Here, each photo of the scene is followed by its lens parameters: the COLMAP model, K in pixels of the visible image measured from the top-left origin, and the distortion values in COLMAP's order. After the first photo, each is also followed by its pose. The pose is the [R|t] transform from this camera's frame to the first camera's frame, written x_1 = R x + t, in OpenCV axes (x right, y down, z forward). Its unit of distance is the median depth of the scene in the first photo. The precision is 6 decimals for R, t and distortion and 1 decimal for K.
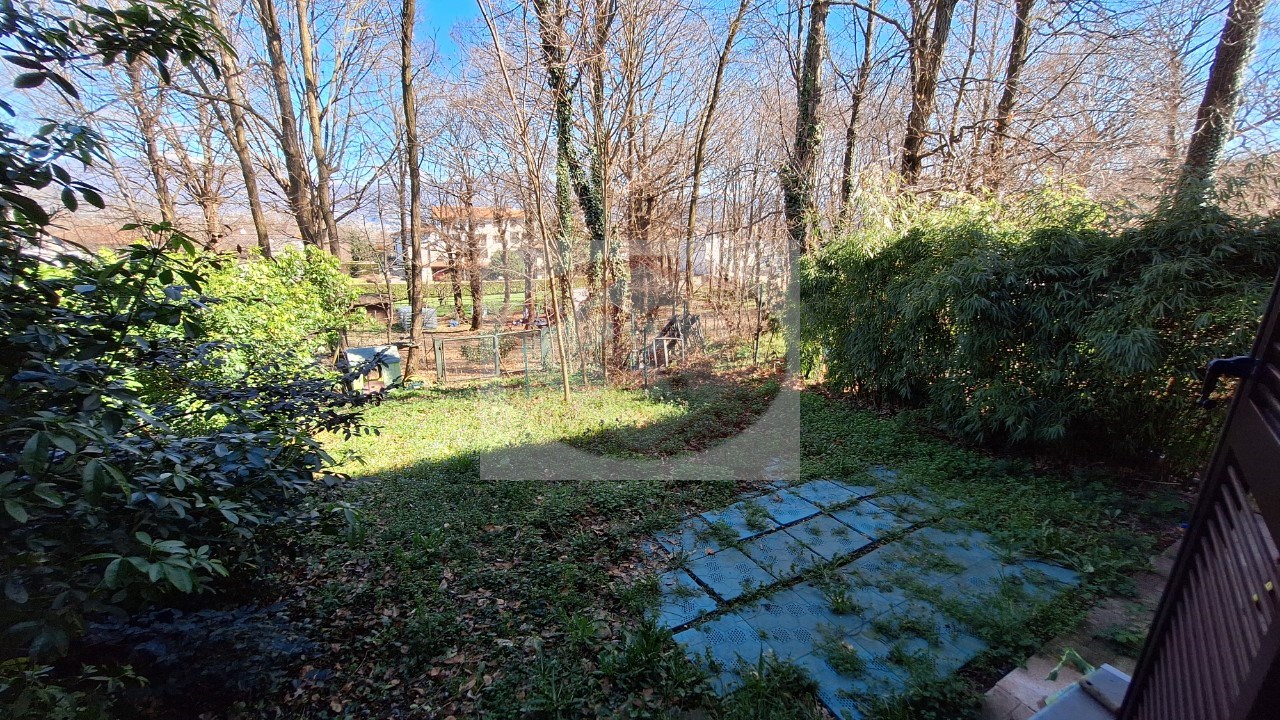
lens RADIAL K [[508.9, 0, 635.7], [0, 508.9, 363.6], [0, 0, 1]] dist [-0.001397, -0.000061]
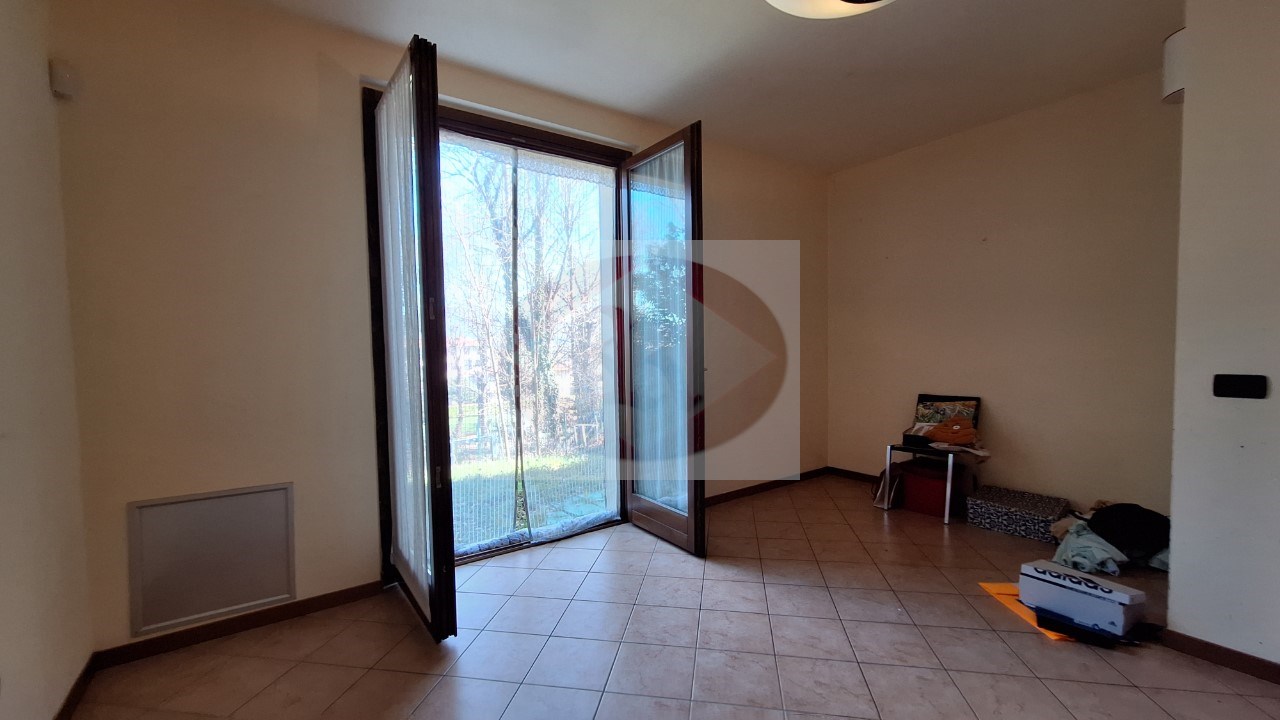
lens RADIAL K [[508.9, 0, 635.7], [0, 508.9, 363.6], [0, 0, 1]] dist [-0.001397, -0.000061]
pose [[0.994786, -0.043317, 0.092326, 0.020766], [0.063583, 0.971252, -0.229405, 0.029925], [-0.079735, 0.234079, 0.968942, -0.102152]]
